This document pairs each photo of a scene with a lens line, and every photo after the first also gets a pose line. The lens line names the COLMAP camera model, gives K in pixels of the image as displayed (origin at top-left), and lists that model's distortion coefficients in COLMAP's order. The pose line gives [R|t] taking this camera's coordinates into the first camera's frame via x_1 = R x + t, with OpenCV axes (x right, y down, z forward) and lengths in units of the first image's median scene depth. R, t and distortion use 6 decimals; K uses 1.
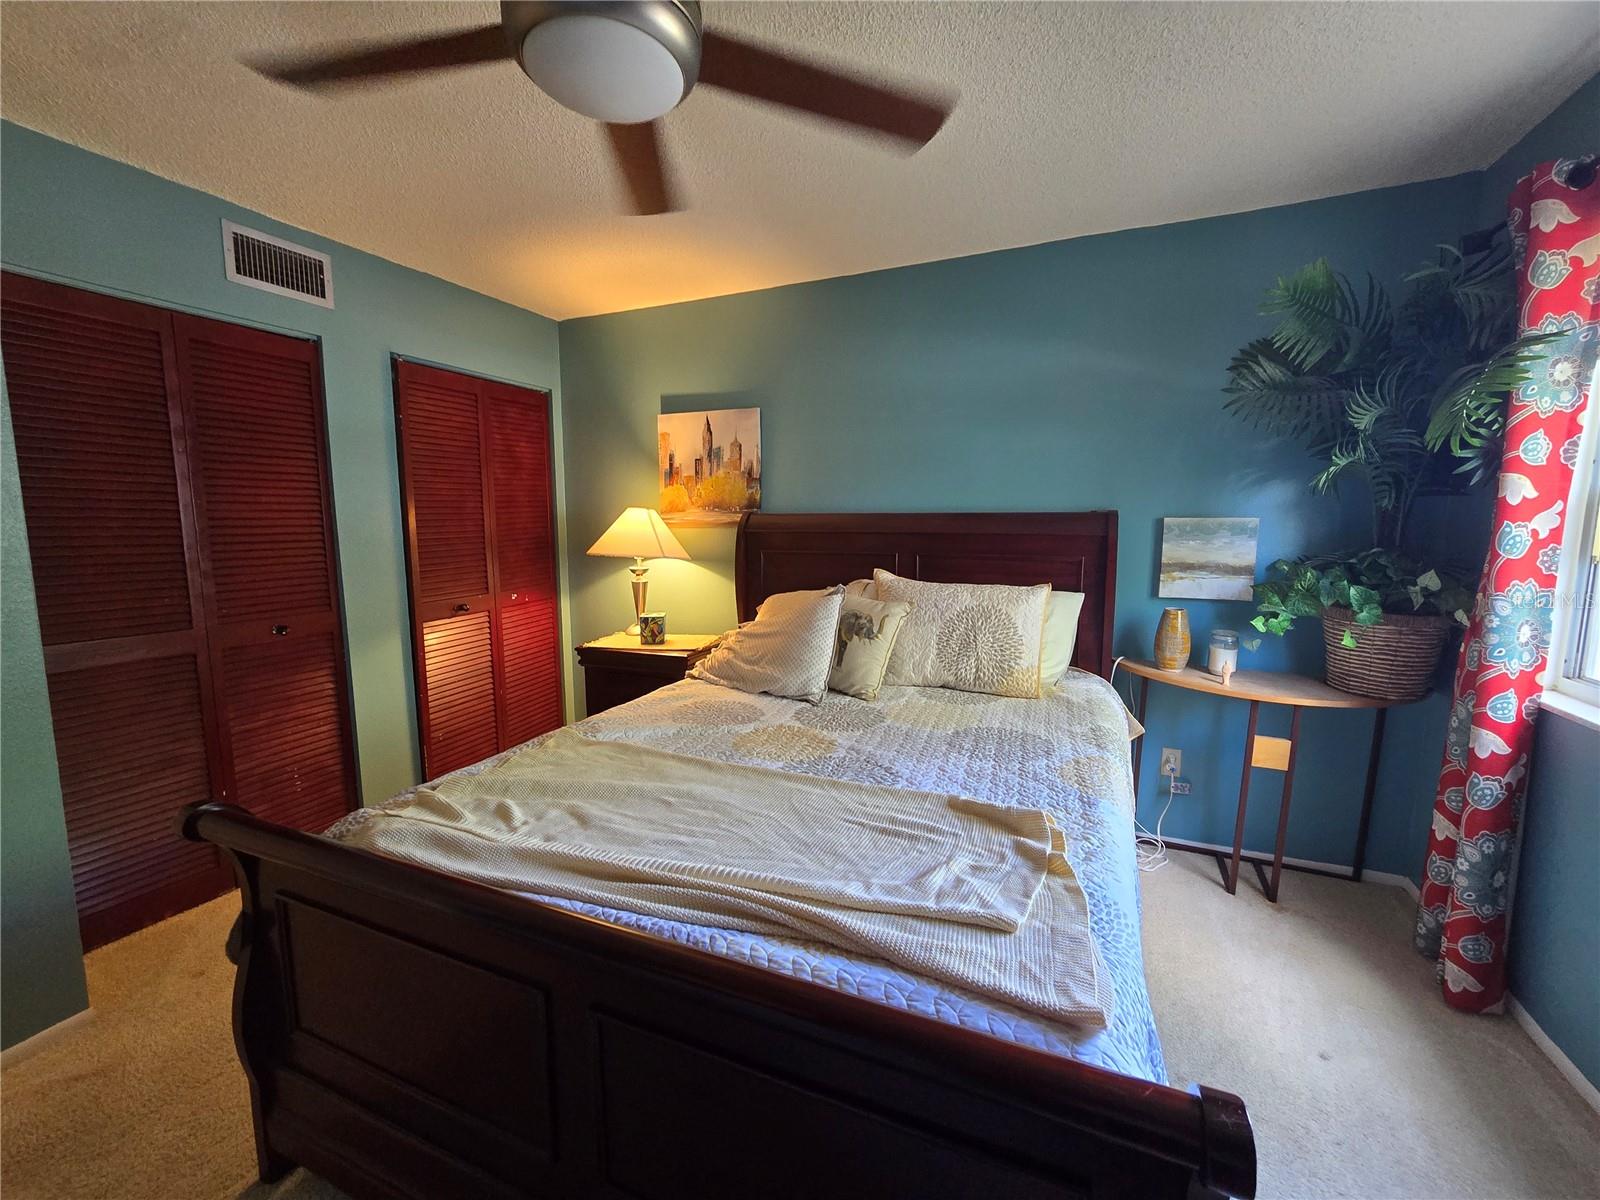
lens RADIAL K [[654.9, 0, 805.2], [0, 654.9, 604.5], [0, 0, 1]] dist [-0.002257, 0.000644]
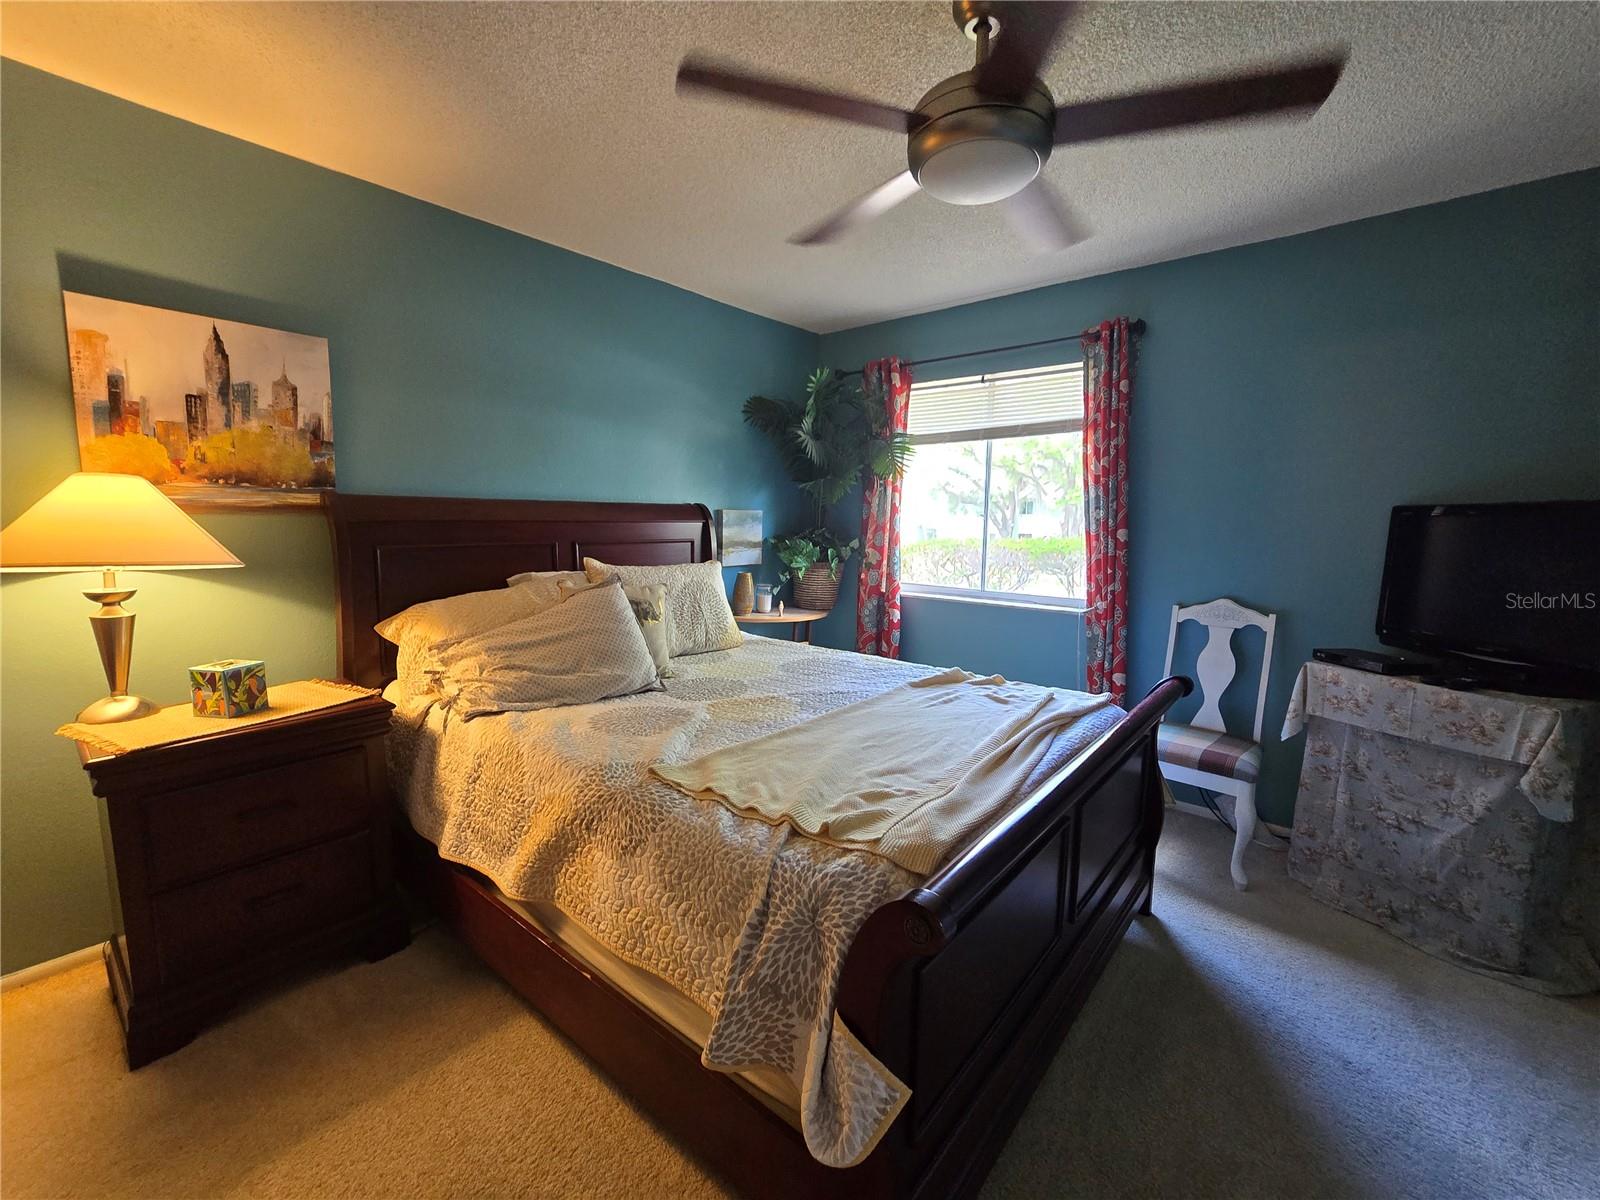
lens RADIAL K [[654.9, 0, 805.2], [0, 654.9, 600.6], [0, 0, 1]] dist [-0.002257, 0.000644]
pose [[0.288721, -0.115701, 0.950397, -0.598883], [0.110977, 0.990024, 0.086812, -0.032265], [-0.950960, 0.080408, 0.298681, 0.333034]]
